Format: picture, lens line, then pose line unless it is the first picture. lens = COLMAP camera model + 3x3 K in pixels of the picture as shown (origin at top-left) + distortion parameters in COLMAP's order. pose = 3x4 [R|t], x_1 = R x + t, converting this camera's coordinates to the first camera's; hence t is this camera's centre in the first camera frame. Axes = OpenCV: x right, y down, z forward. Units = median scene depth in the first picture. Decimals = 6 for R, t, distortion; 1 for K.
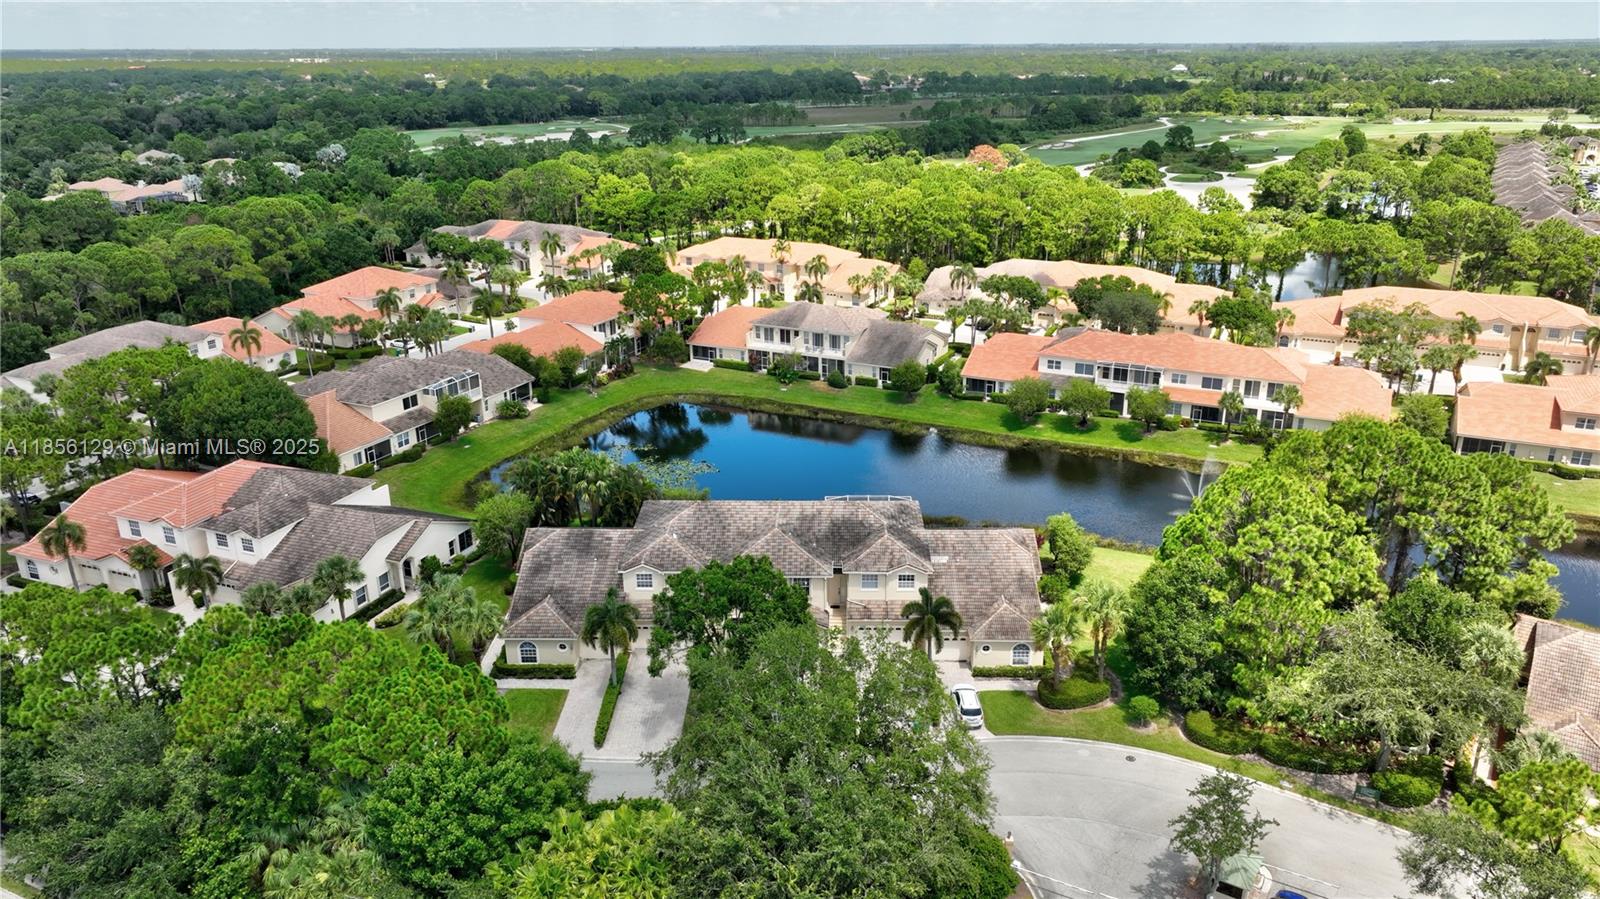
lens RADIAL K [[1097.3, 0, 800.0], [0, 1097.3, 449.5], [0, 0, 1]] dist [-0.009805, 0.019713]
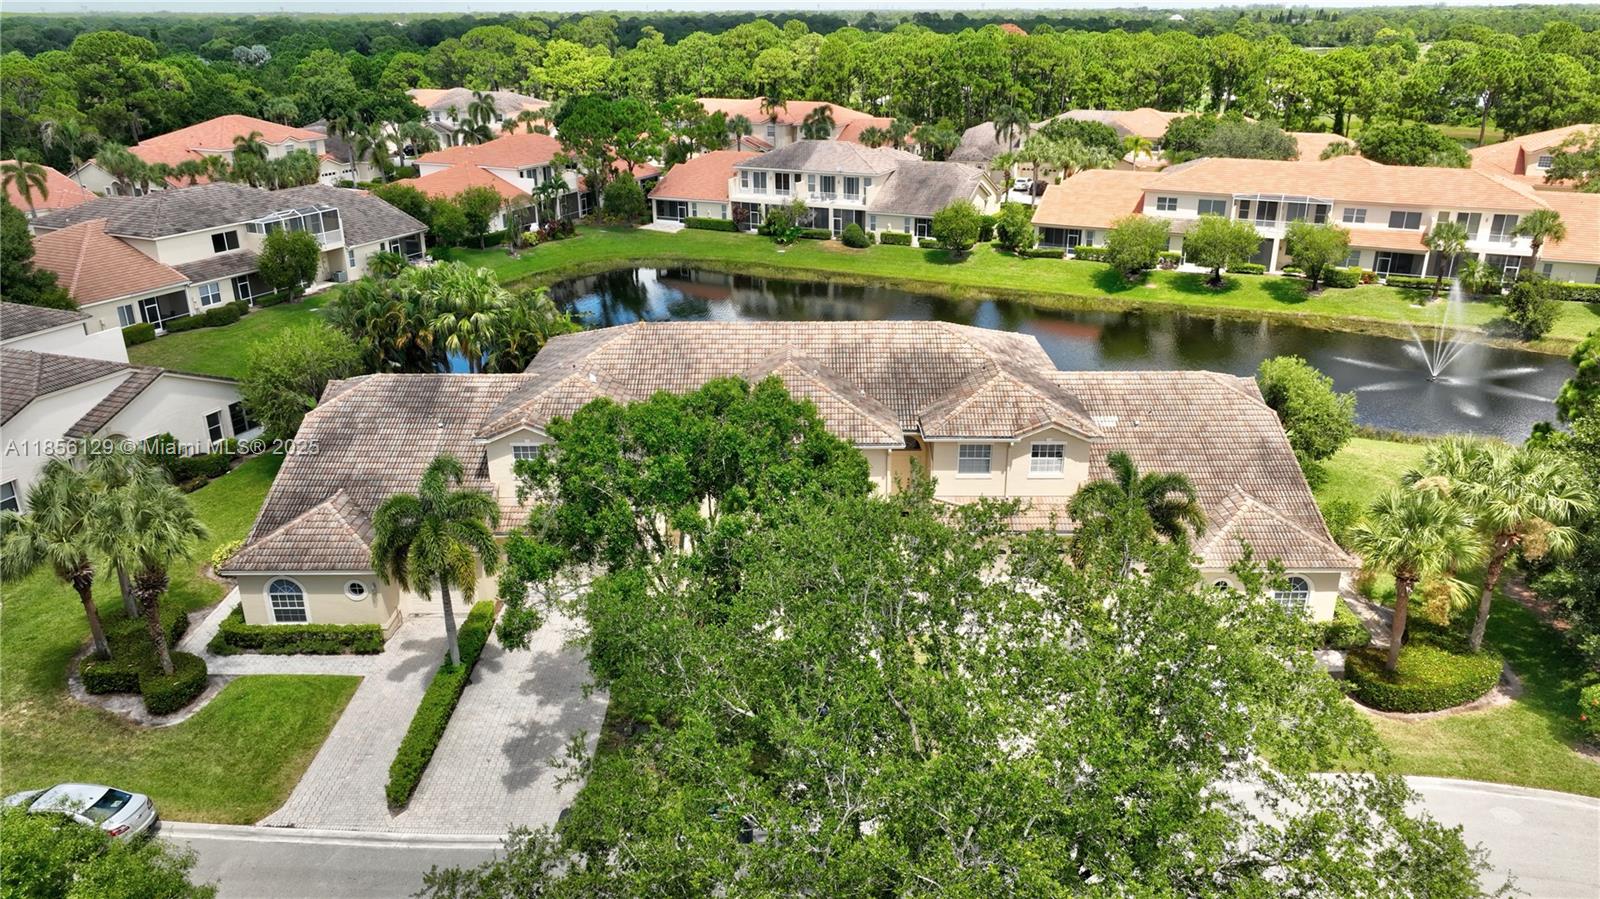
lens RADIAL K [[1097.3, 0, 800.0], [0, 1097.3, 449.5], [0, 0, 1]] dist [-0.009805, 0.019713]
pose [[0.999878, -0.003909, 0.015155, -0.016135], [0.003514, 0.999657, 0.025969, 0.066176], [-0.015251, -0.025912, 0.999548, 0.319333]]
